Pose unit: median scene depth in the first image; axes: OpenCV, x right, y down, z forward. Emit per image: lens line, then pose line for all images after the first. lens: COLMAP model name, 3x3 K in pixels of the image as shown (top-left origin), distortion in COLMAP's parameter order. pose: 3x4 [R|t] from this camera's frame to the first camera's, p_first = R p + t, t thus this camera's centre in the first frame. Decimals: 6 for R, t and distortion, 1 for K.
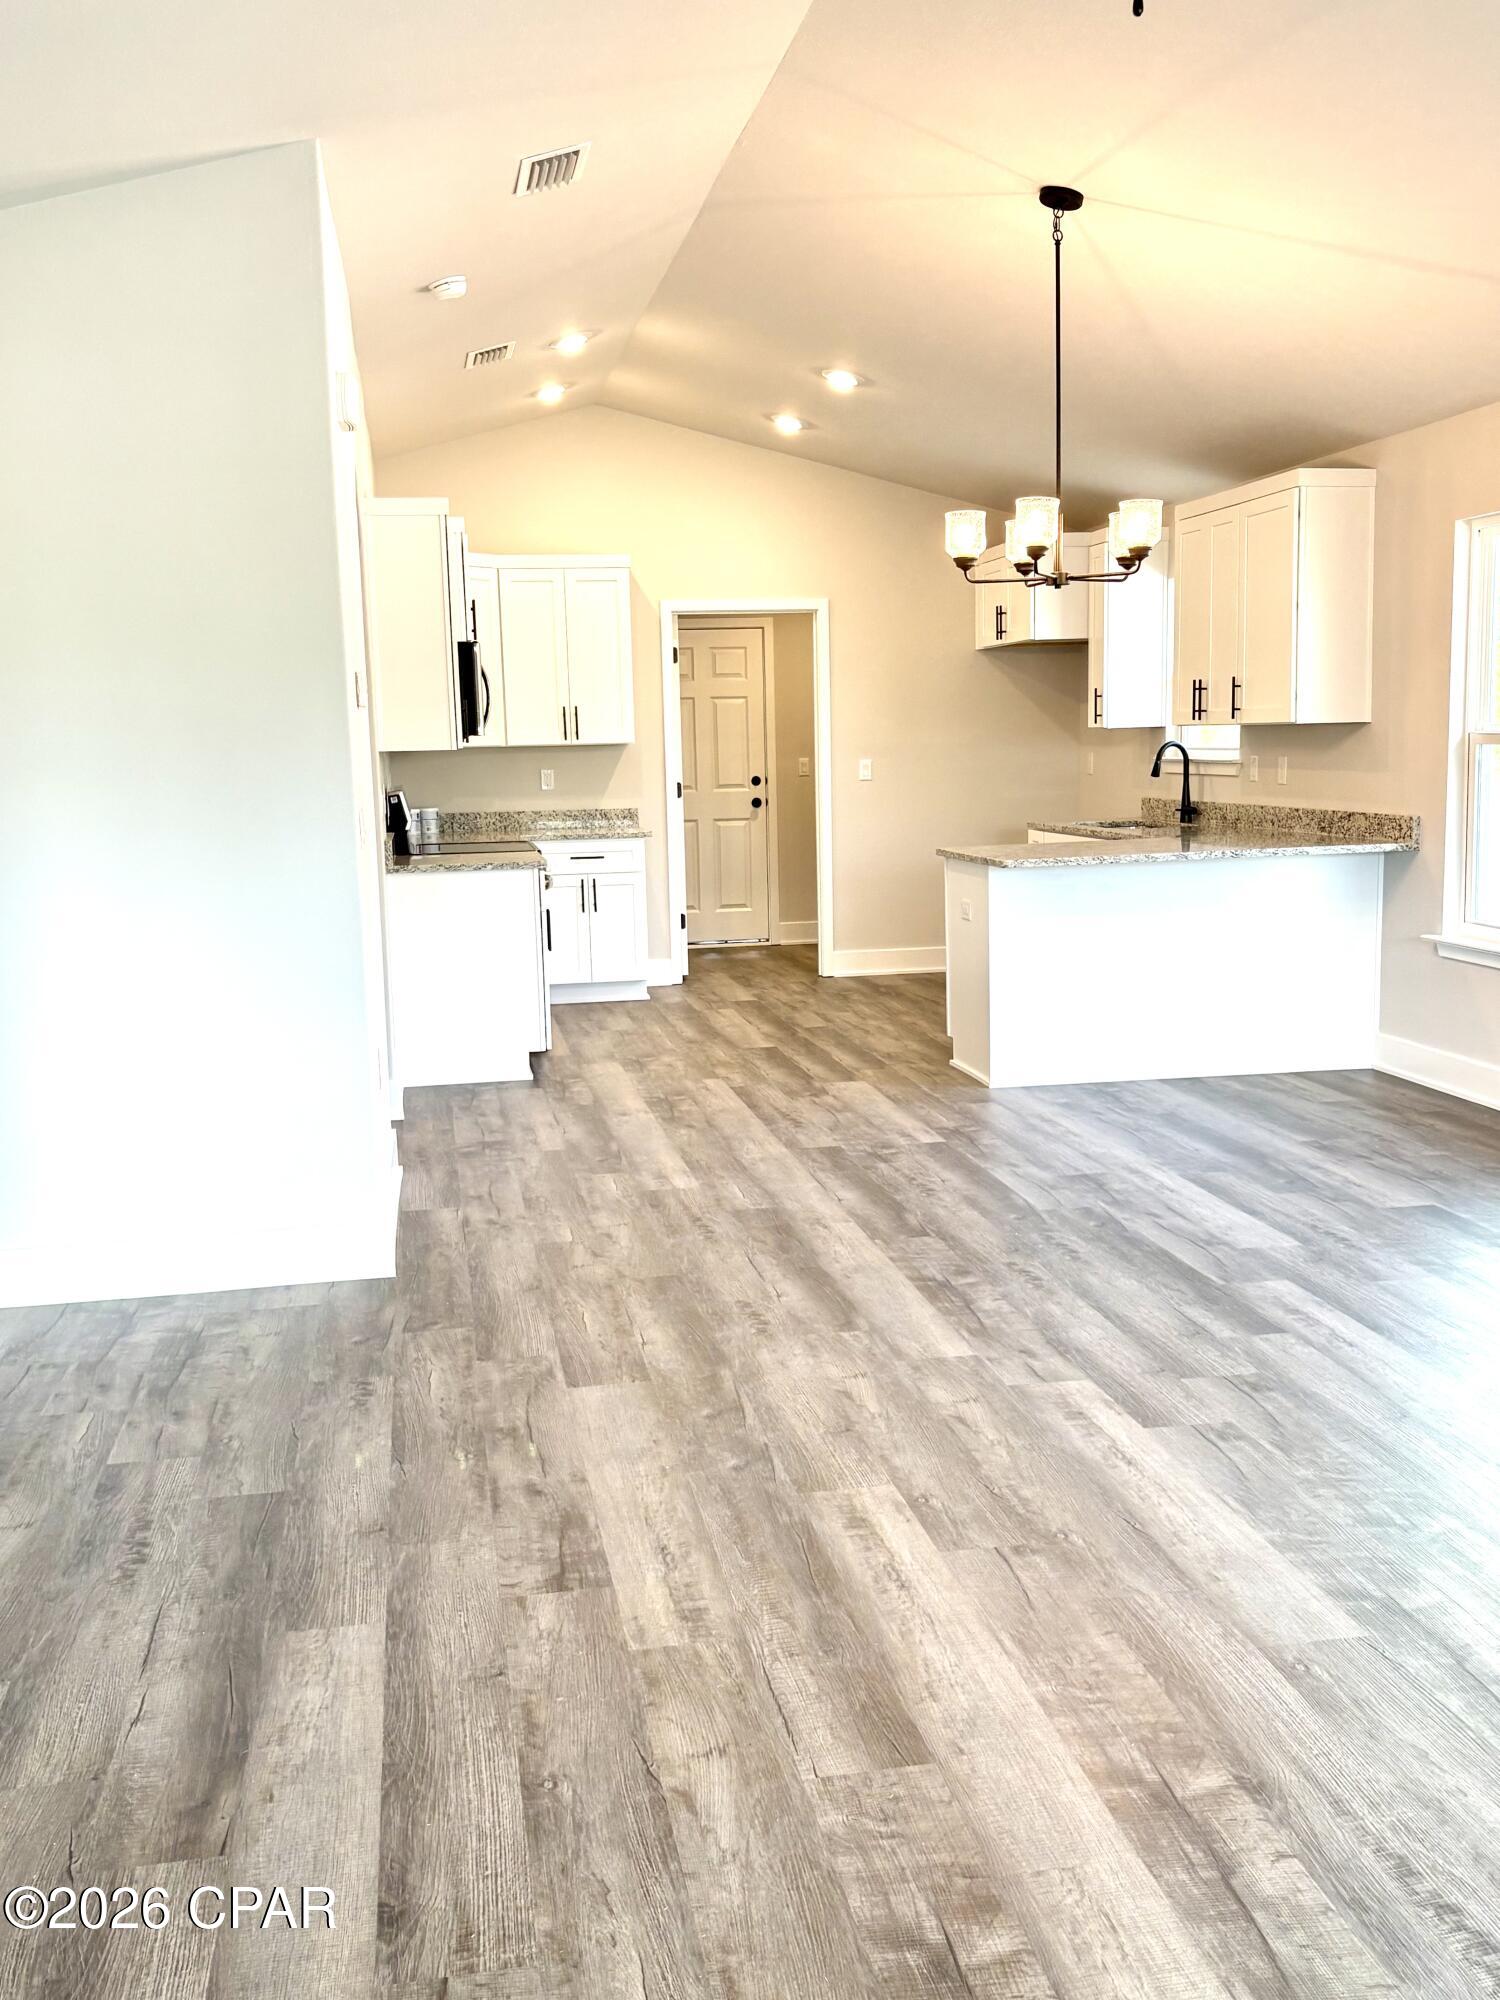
lens RADIAL K [[1955.3, 0, 750.0], [0, 1955.3, 1000.0], [0, 0, 1]] dist [0.237261, -0.625636]
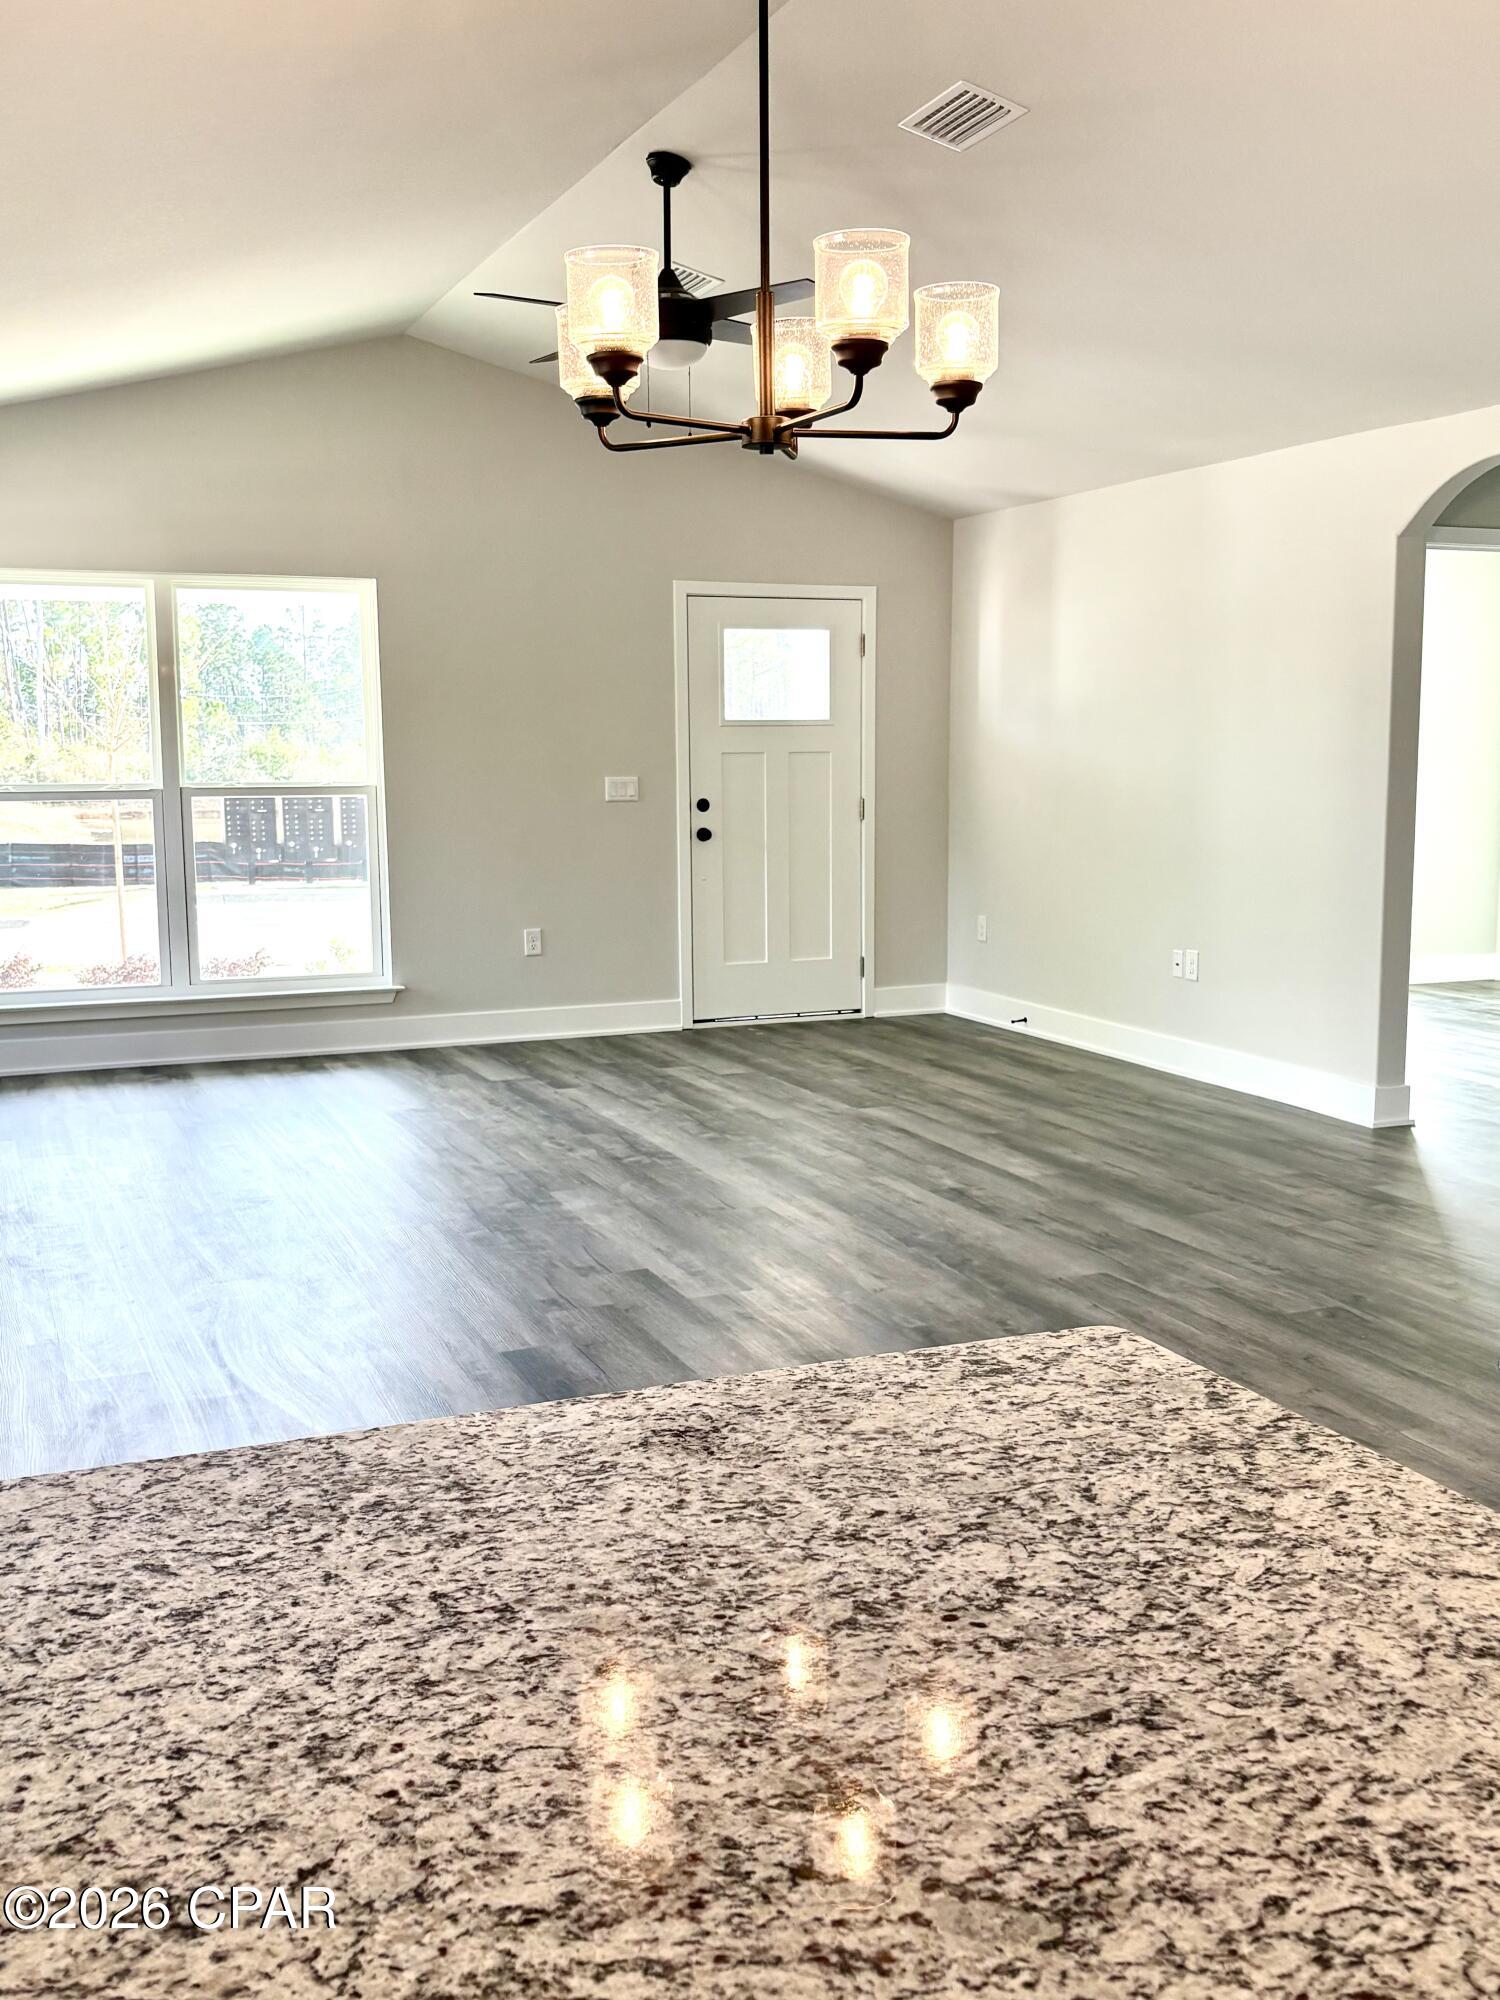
lens RADIAL K [[1955.3, 0, 750.0], [0, 1955.3, 1000.0], [0, 0, 1]] dist [0.237261, -0.625636]
pose [[-0.974743, 0.062895, -0.214288, 0.396380], [0.003731, 0.963977, 0.265960, -0.310374], [0.223296, 0.258443, -0.939865, 2.179866]]
